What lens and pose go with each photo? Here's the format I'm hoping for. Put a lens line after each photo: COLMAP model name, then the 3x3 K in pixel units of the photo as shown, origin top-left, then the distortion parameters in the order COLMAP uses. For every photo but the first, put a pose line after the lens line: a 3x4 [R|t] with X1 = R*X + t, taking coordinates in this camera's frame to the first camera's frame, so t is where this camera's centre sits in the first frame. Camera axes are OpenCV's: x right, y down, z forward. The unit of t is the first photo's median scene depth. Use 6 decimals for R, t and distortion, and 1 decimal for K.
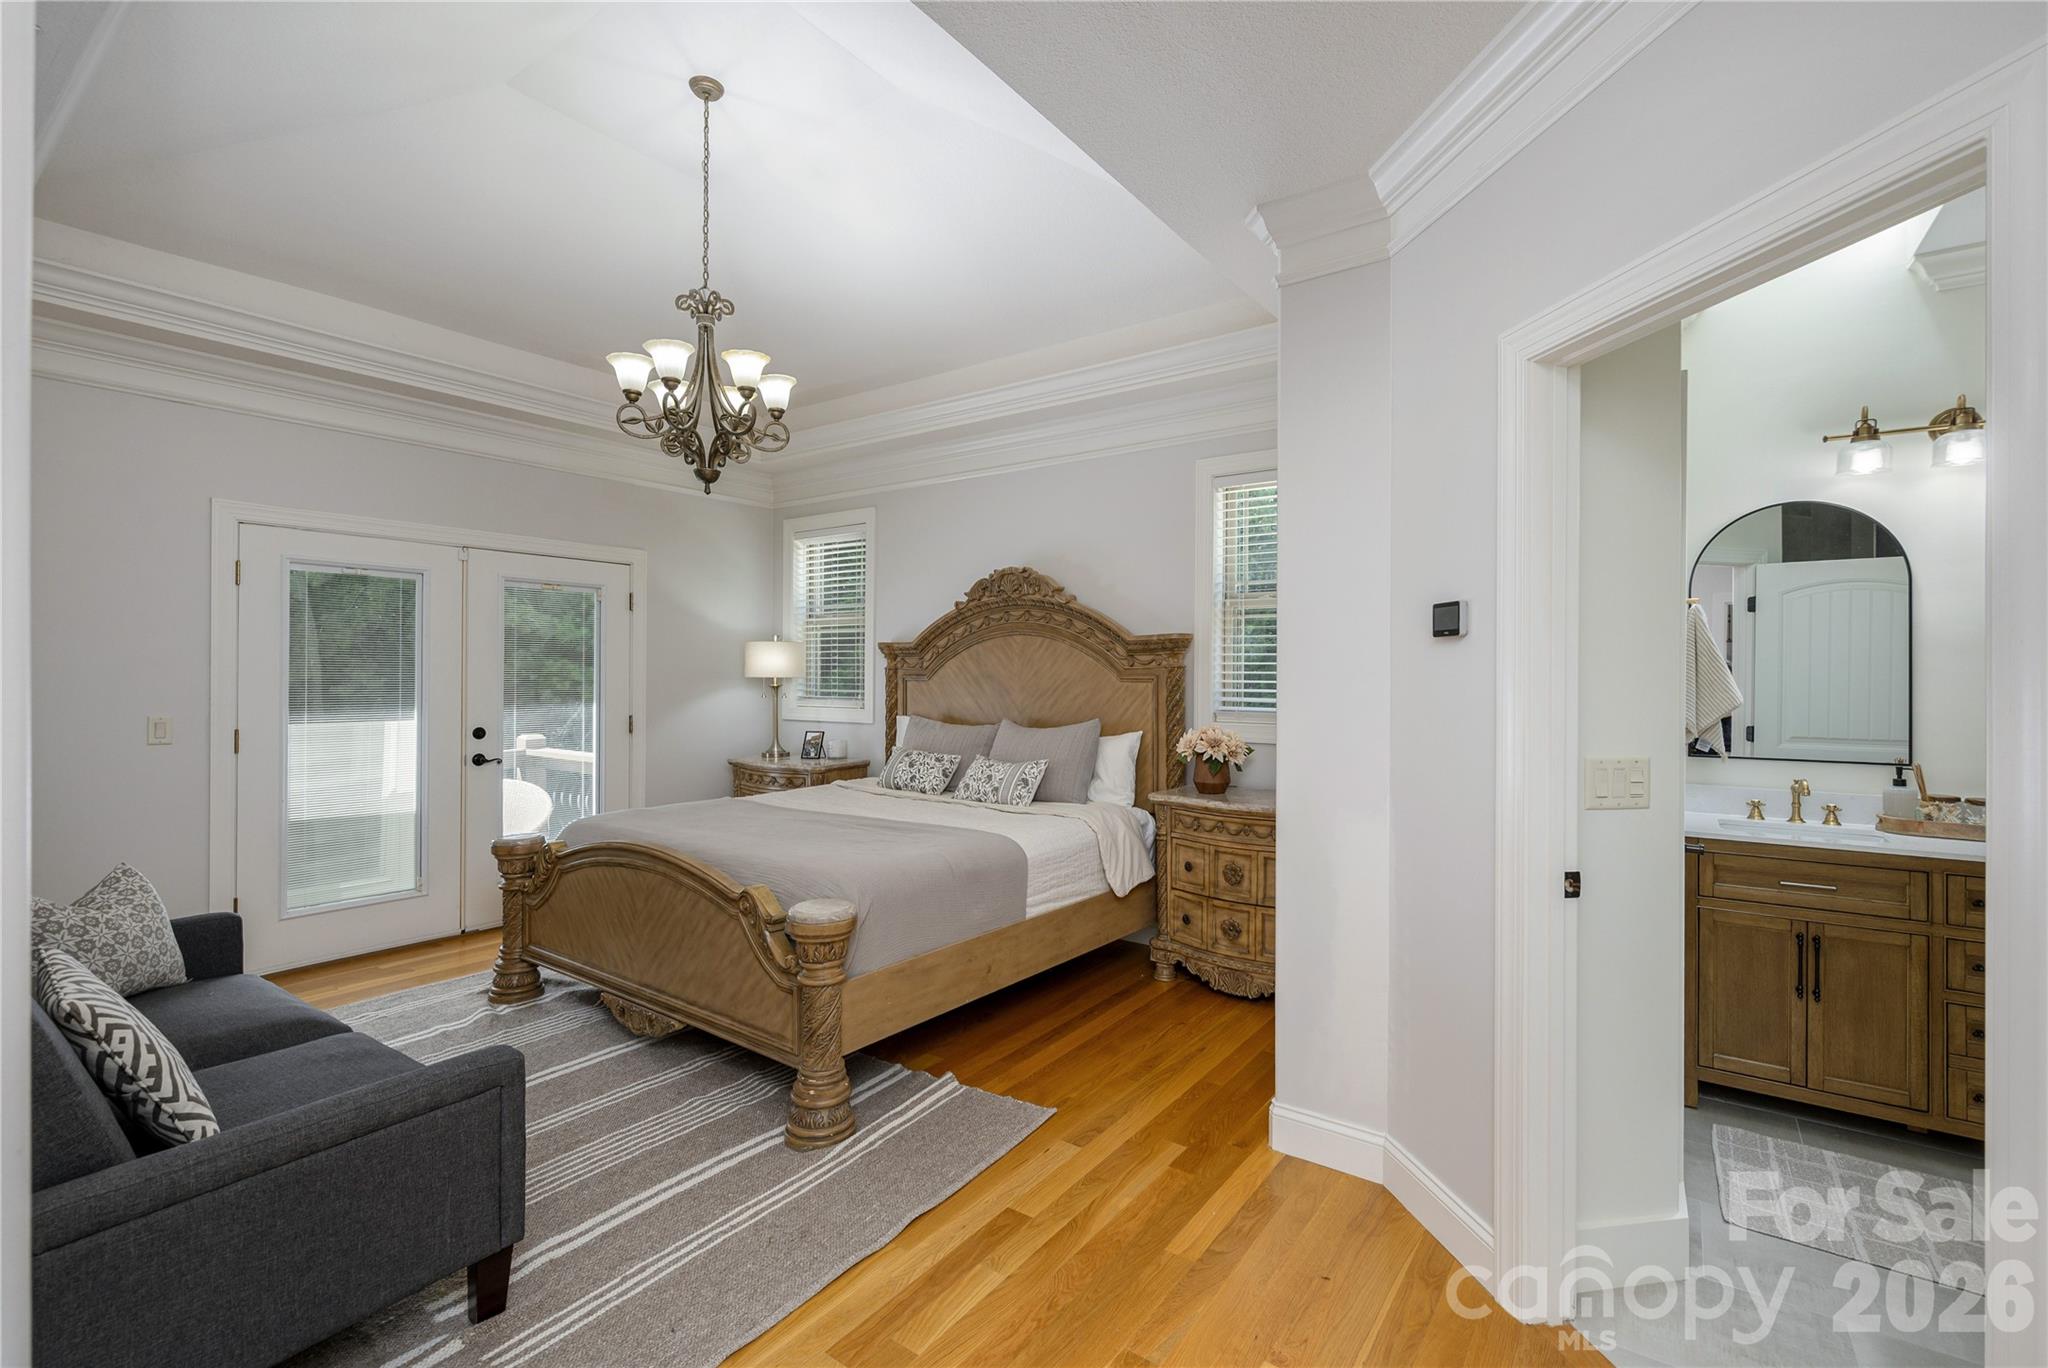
lens RADIAL K [[866.3, 0, 1016.1], [0, 866.3, 669.6], [0, 0, 1]] dist [-0.002445, -0.000781]
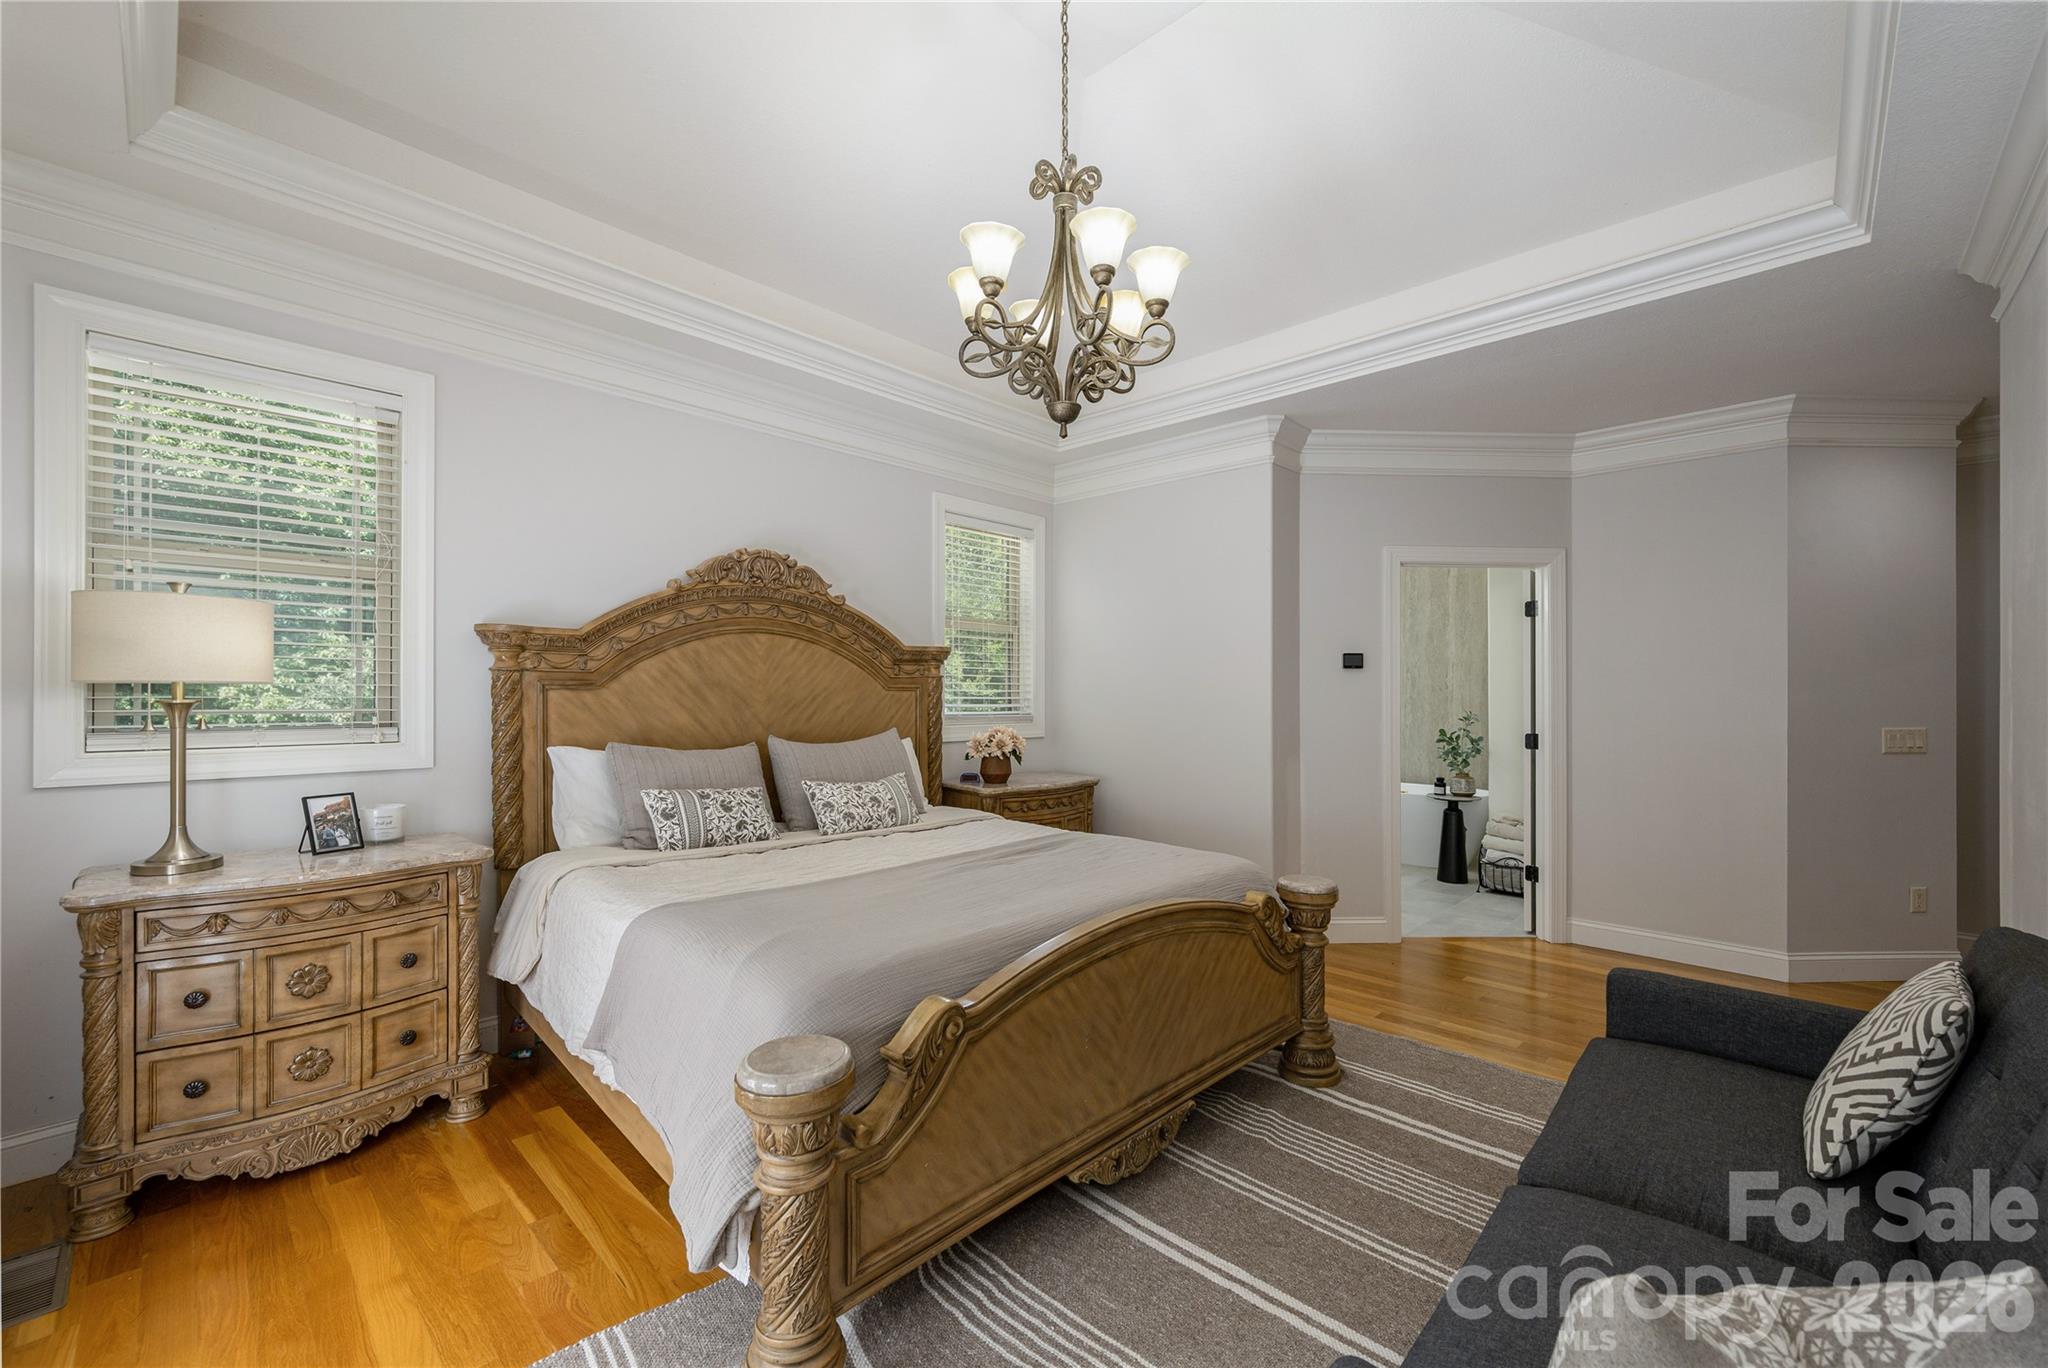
lens RADIAL K [[830.9, 0, 1024.0], [0, 830.9, 684.0], [0, 0, 1]] dist [-0.000003, -0.000199]
pose [[0.153205, 0.005450, 0.988179, -0.768154], [-0.010200, 0.999940, -0.003933, 0.008582], [-0.988142, -0.009477, 0.153251, 0.663644]]
